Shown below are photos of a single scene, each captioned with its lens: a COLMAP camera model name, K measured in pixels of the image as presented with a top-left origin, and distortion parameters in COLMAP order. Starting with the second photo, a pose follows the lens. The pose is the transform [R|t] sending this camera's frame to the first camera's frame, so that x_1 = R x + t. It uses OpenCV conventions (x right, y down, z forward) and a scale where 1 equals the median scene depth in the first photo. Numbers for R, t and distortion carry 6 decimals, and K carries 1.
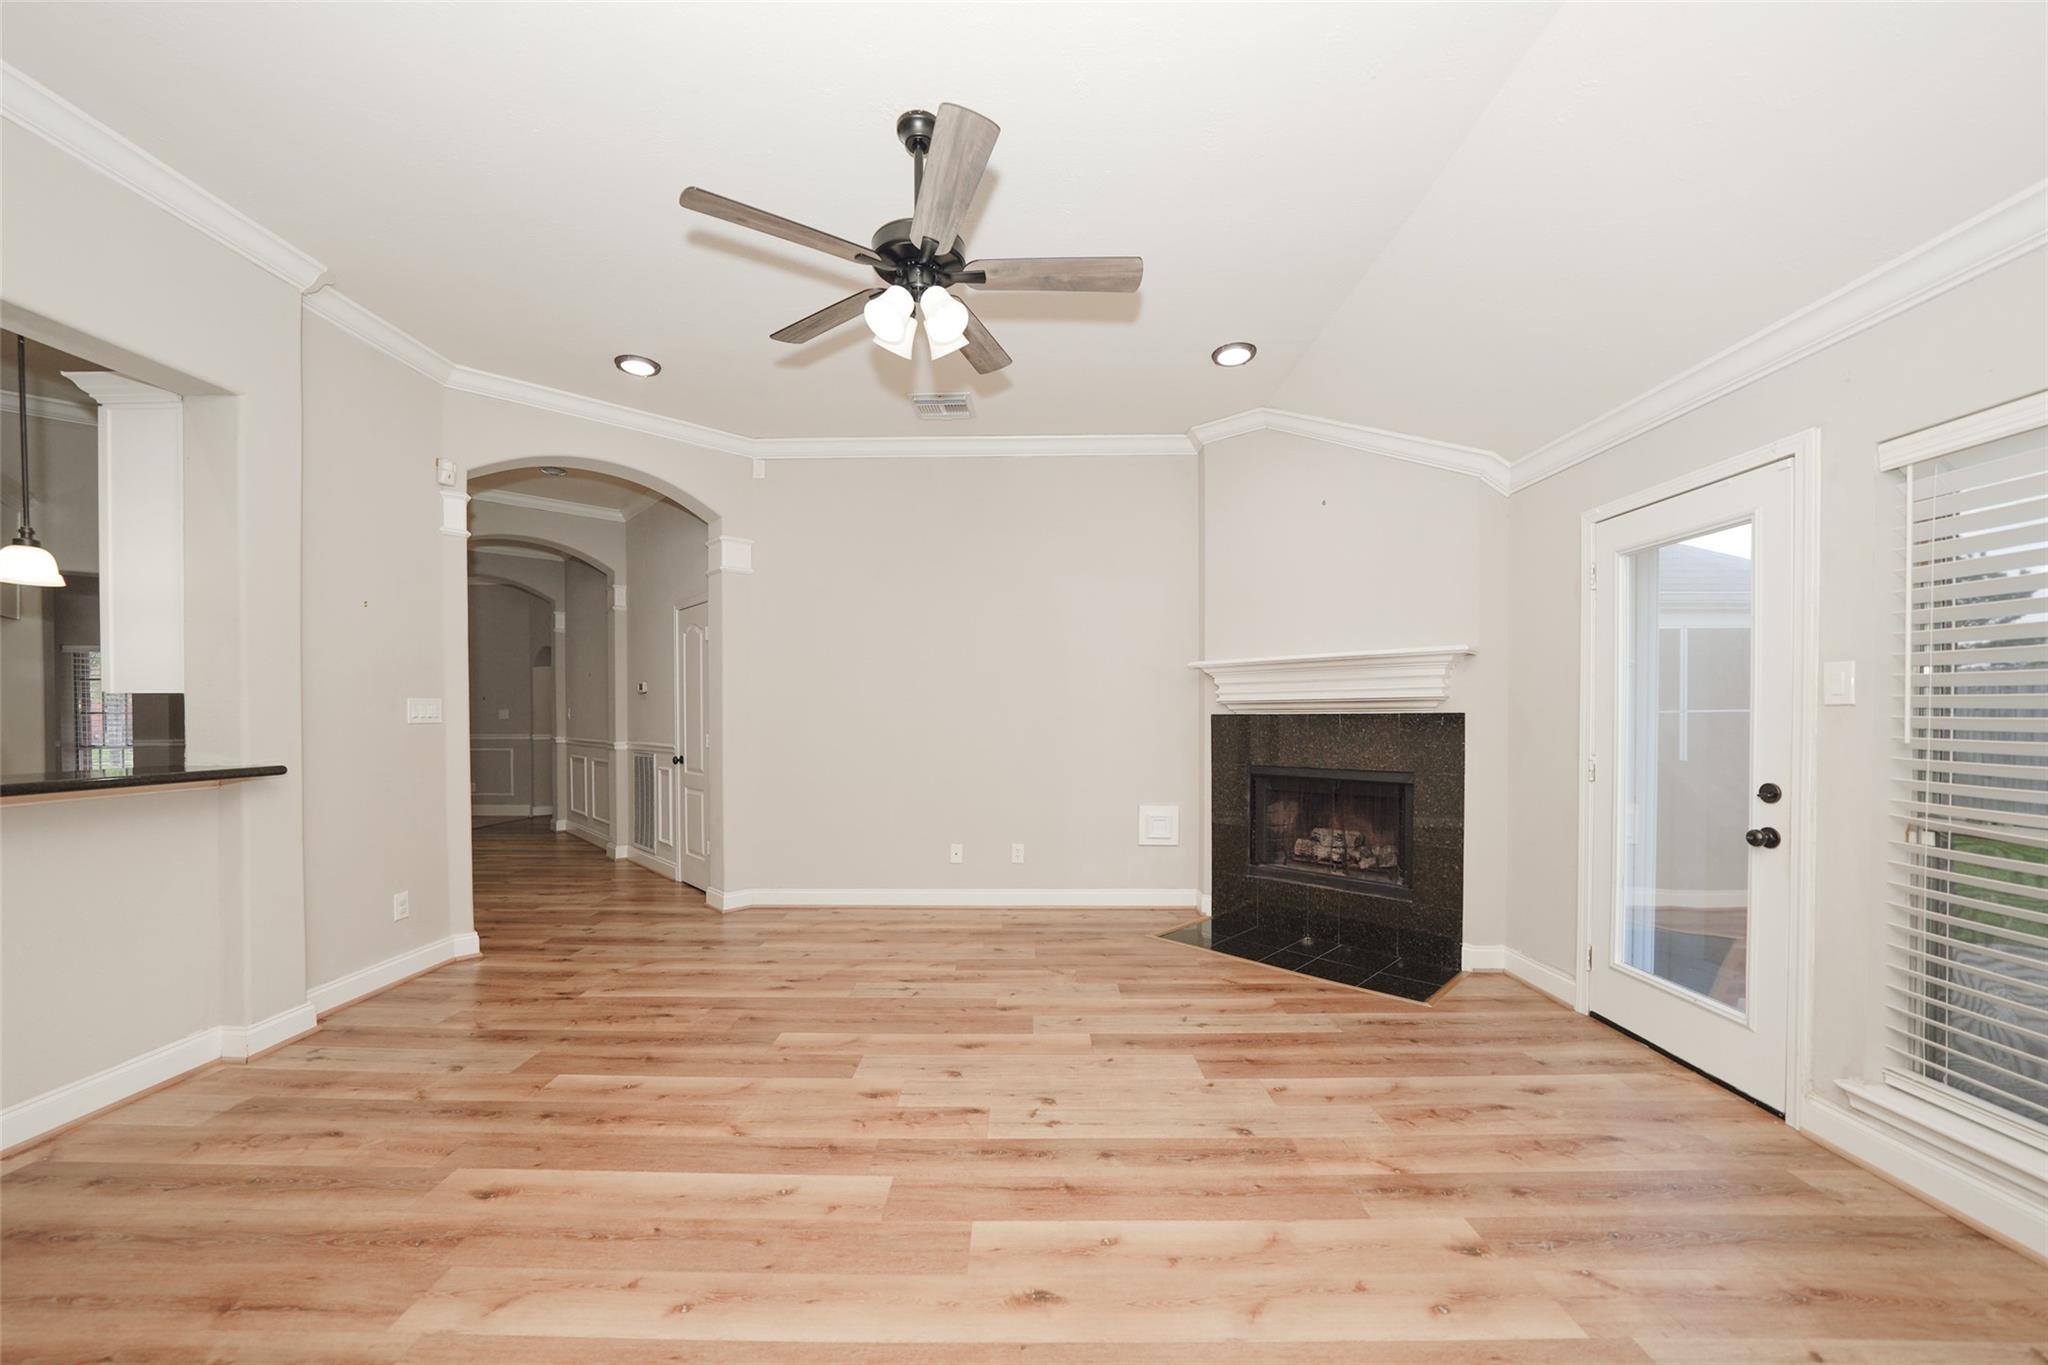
lens RADIAL K [[750.9, 0, 1017.3], [0, 750.9, 724.7], [0, 0, 1]] dist [-0.017085, 0.003859]
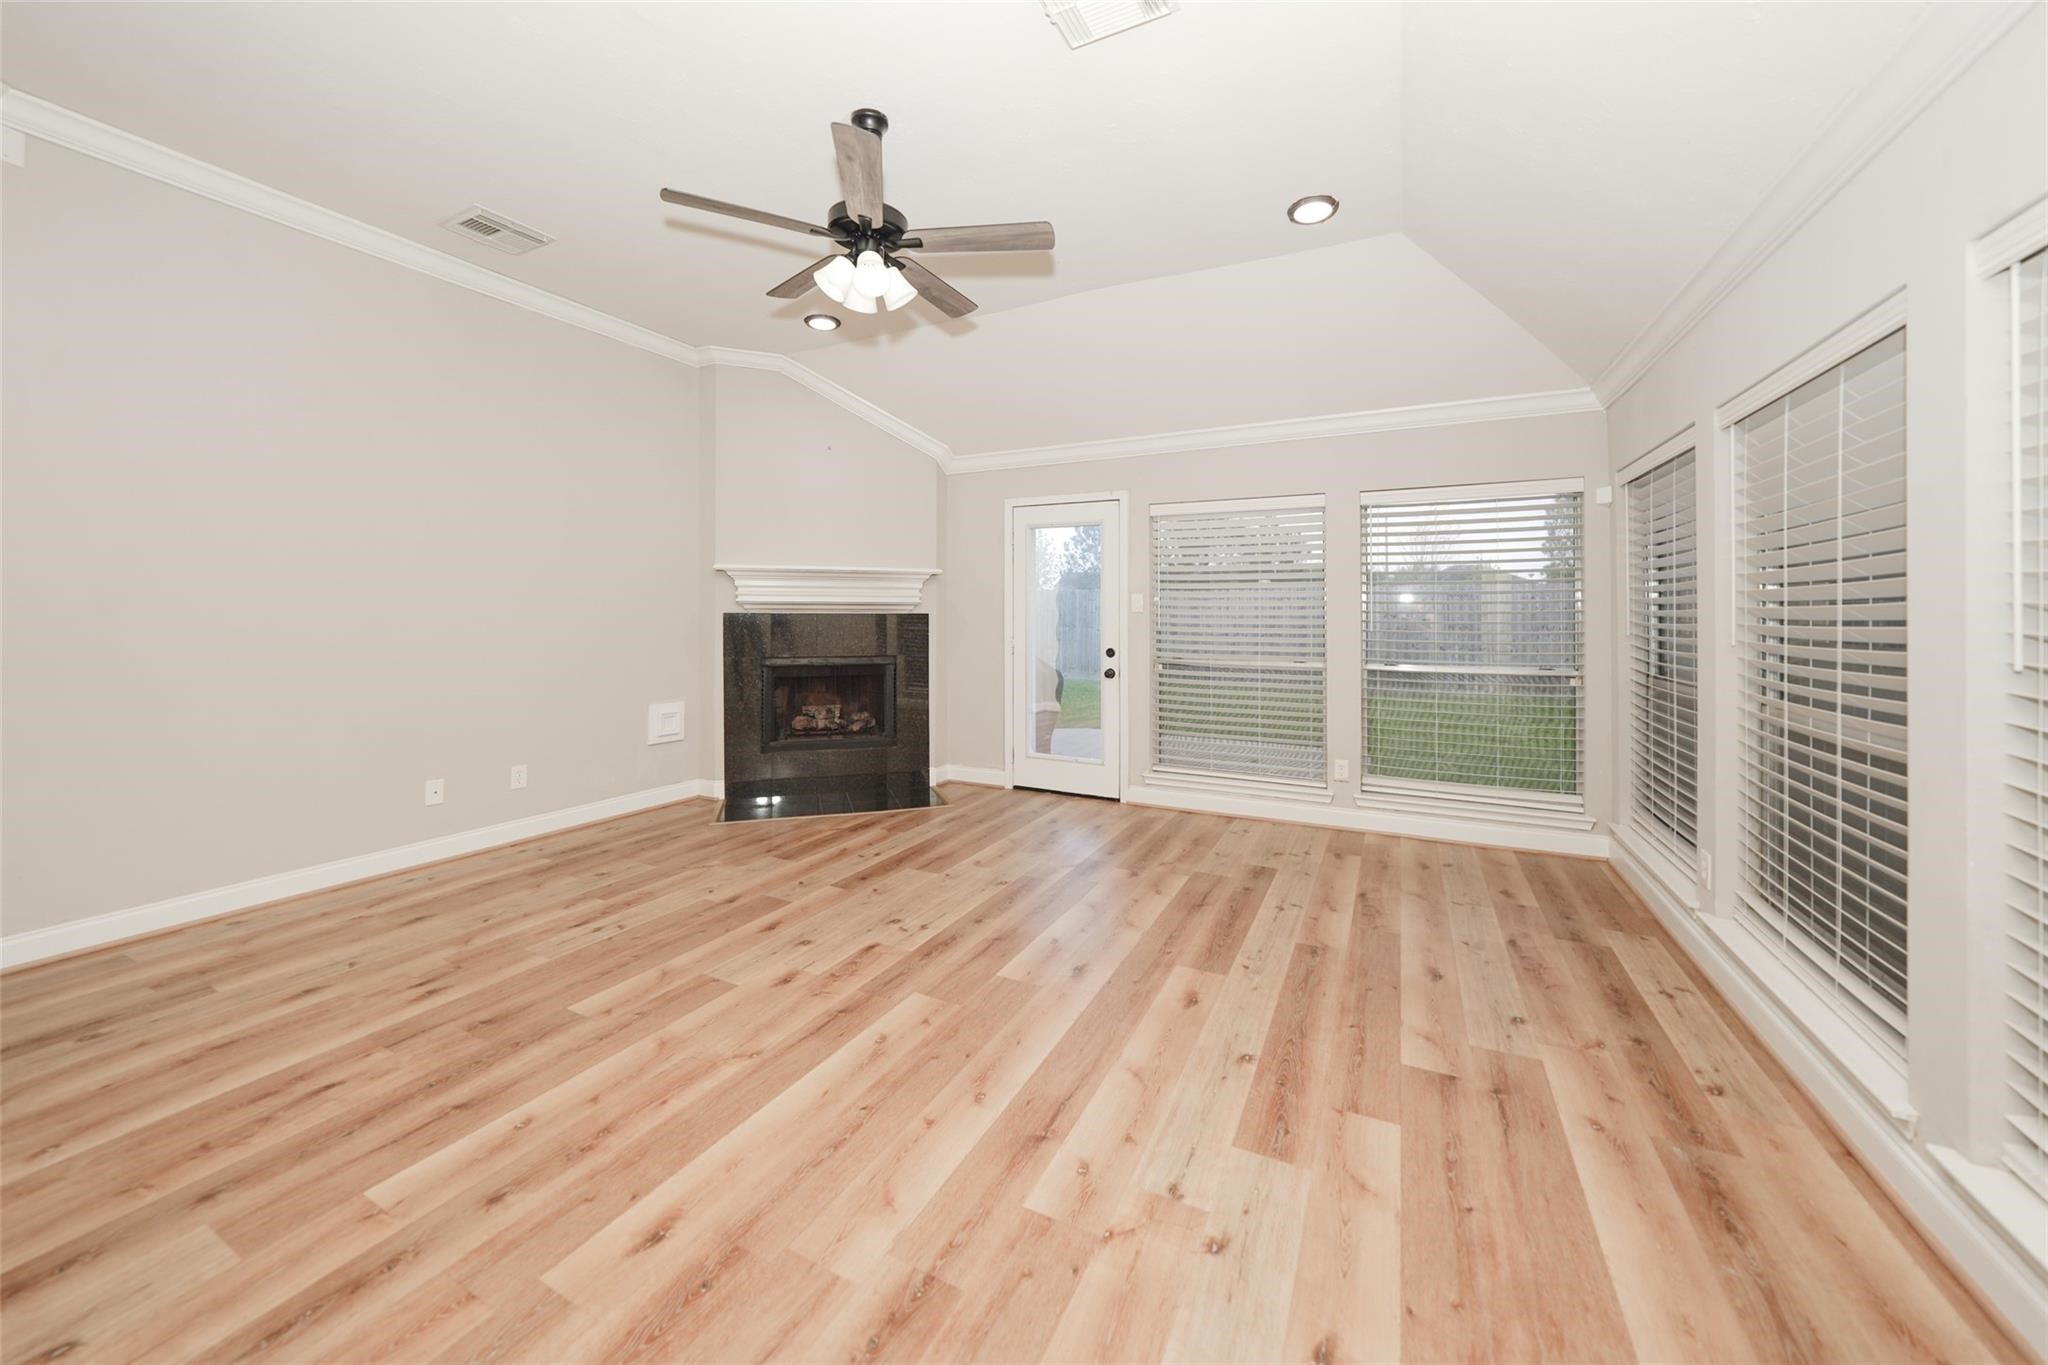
lens RADIAL K [[750.9, 0, 1020.6], [0, 750.9, 614.3], [0, 0, 1]] dist [-0.017085, 0.003859]
pose [[0.435170, 0.005807, 0.900330, -0.900788], [0.003932, 0.999957, -0.008351, -0.002512], [-0.900340, 0.007174, 0.435128, 0.231154]]
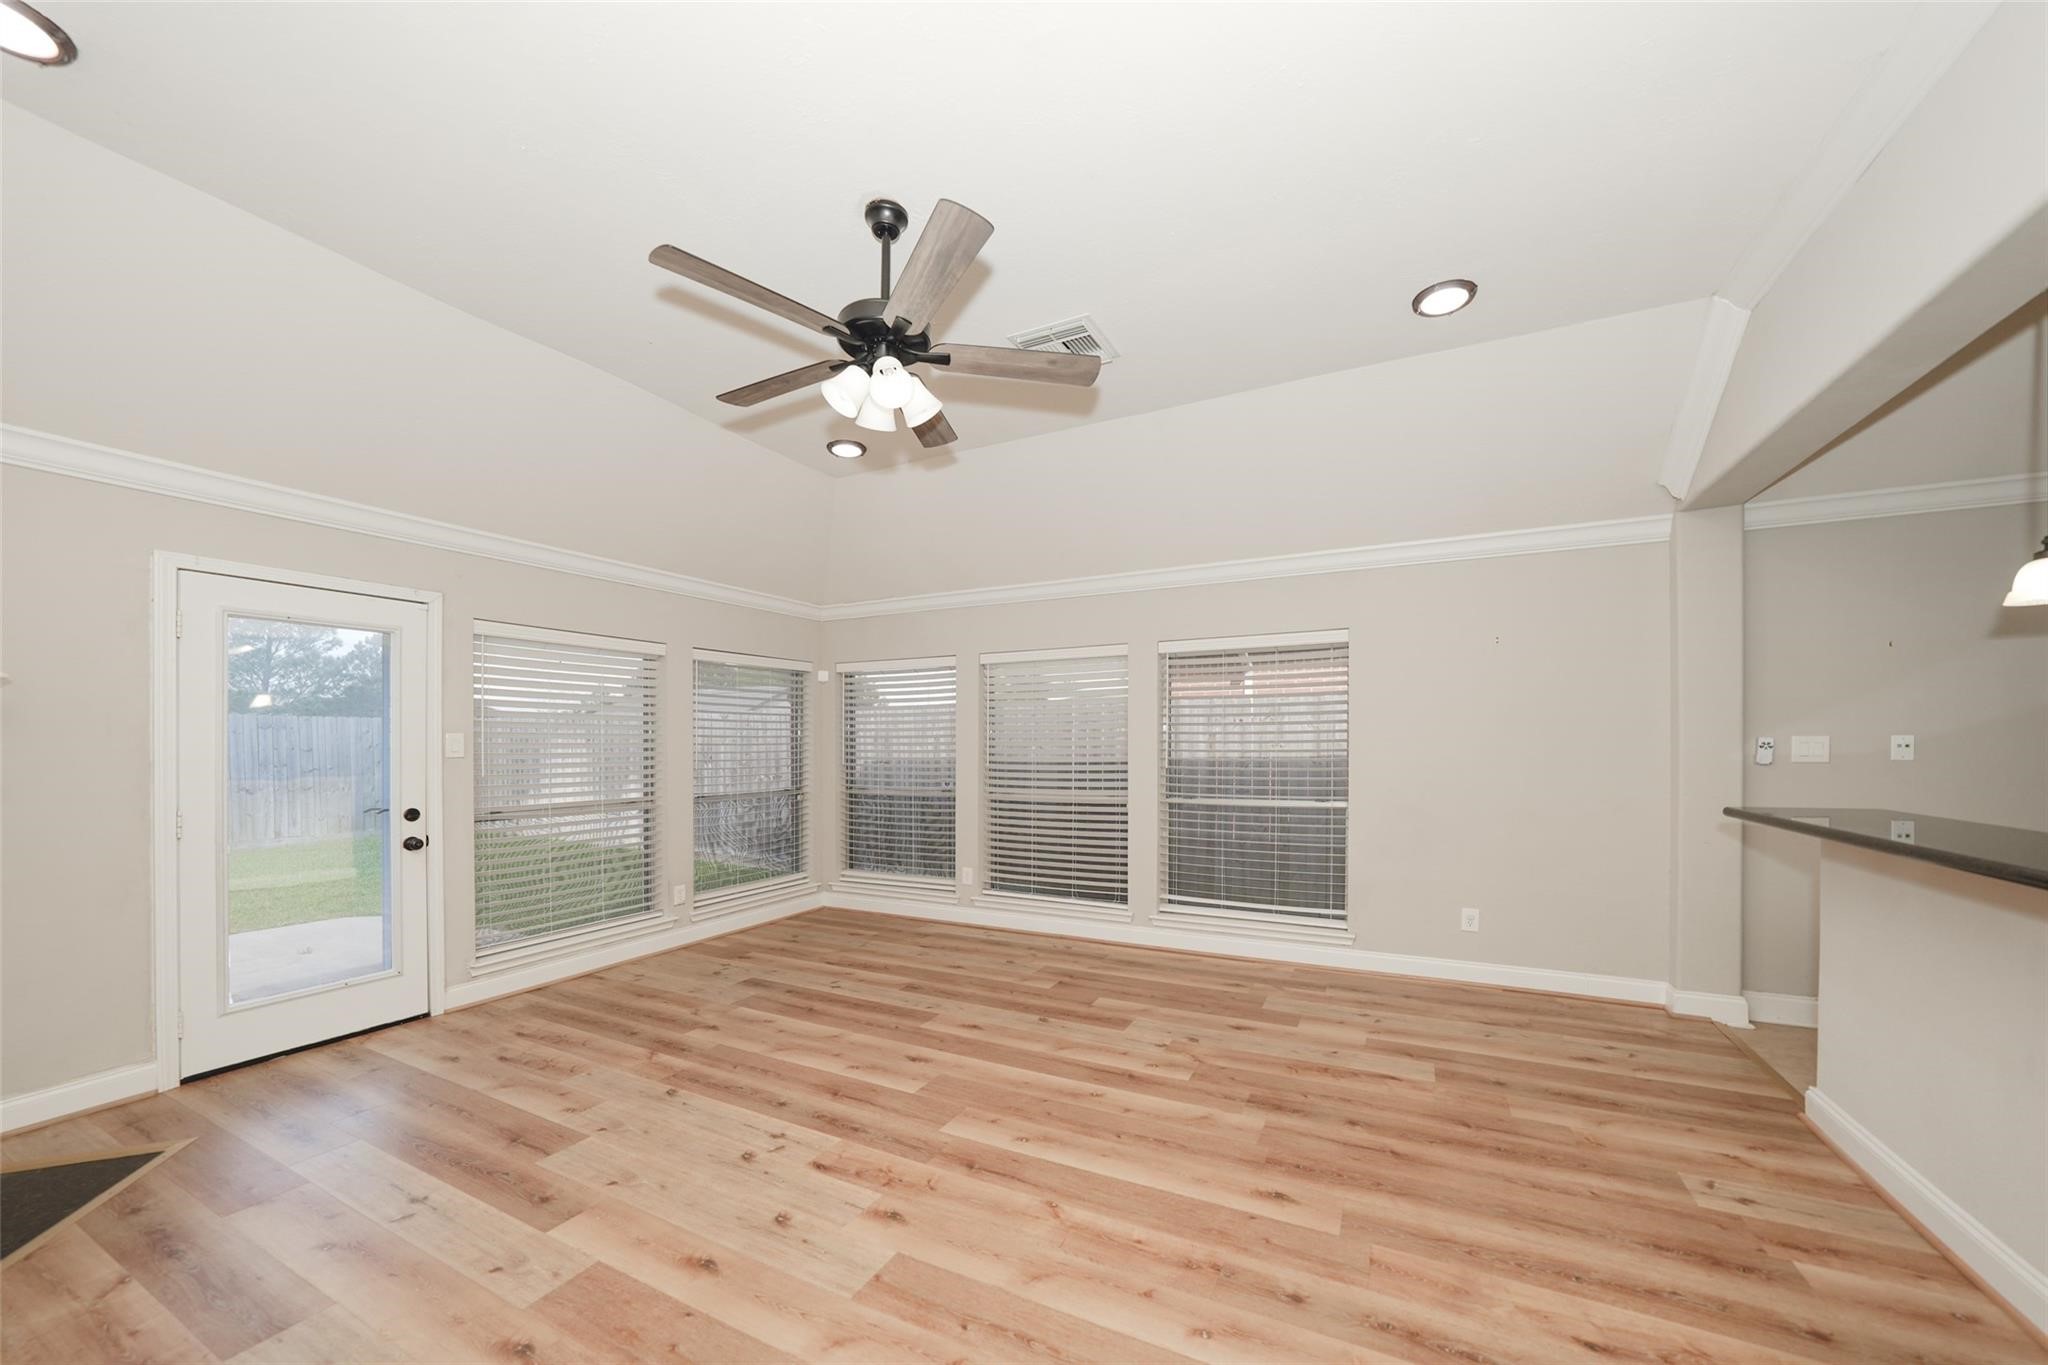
lens RADIAL K [[750.9, 0, 1043.3], [0, 750.9, 750.6], [0, 0, 1]] dist [-0.017085, 0.003859]
pose [[-0.908517, 0.006690, 0.417794, -0.621154], [0.013589, 0.999816, 0.013541, -0.014407], [-0.417626, 0.017979, -0.908441, 1.513622]]
